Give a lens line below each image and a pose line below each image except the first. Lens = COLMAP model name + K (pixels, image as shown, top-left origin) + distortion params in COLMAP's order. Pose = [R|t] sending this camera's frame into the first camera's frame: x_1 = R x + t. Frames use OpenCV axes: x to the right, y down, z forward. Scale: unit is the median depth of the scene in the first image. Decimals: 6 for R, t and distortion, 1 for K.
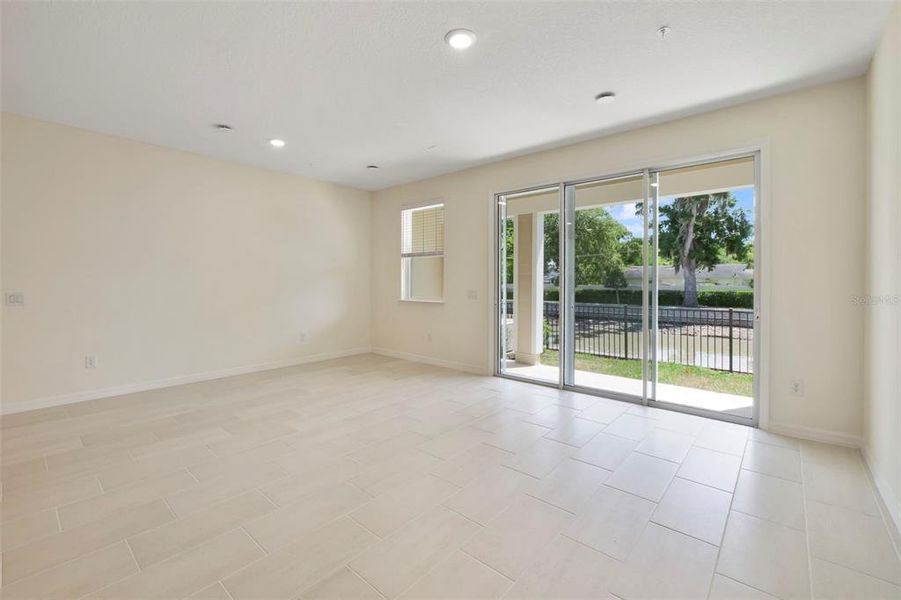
lens RADIAL K [[388.7, 0, 449.0], [0, 388.7, 283.1], [0, 0, 1]] dist [0.002217, 0.000298]
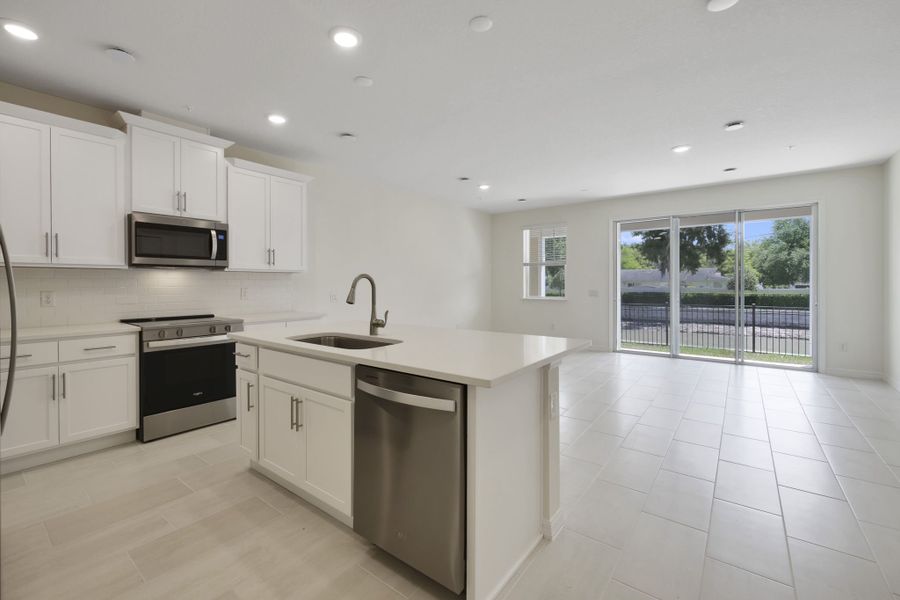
lens RADIAL K [[388.3, 0, 448.5], [0, 388.3, 283.1], [0, 0, 1]] dist [0.002217, 0.000298]
pose [[0.997840, -0.001954, 0.065668, -0.099439], [0.002461, 0.999968, -0.007639, 0.000276], [-0.065651, 0.007784, 0.997812, -0.061364]]
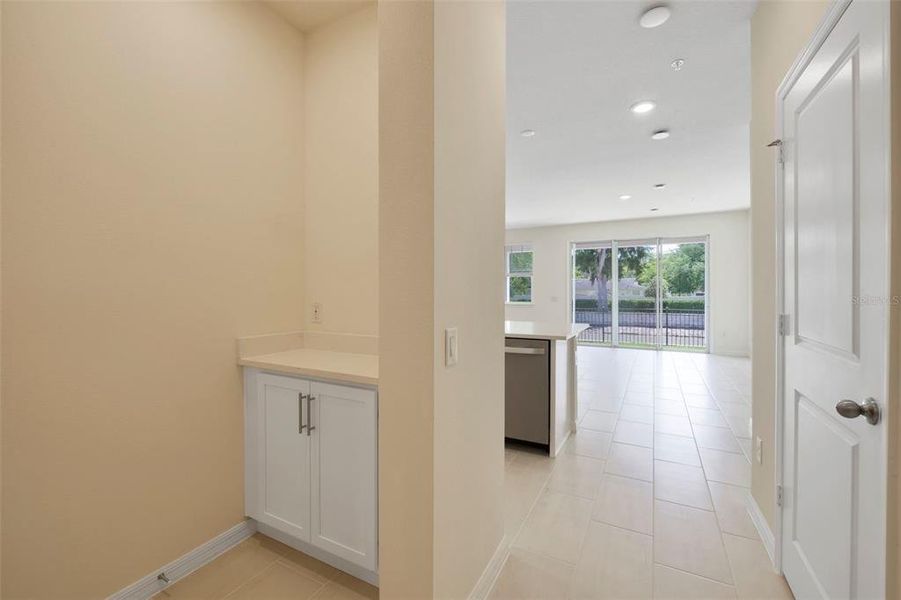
lens RADIAL K [[384.5, 0, 452.9], [0, 384.5, 288.3], [0, 0, 1]] dist [-0.000655, -0.000113]
pose [[0.973502, 0.003664, 0.228650, -0.143460], [-0.000591, 0.999909, -0.013505, 0.000889], [-0.228678, 0.013012, 0.973415, -0.104746]]
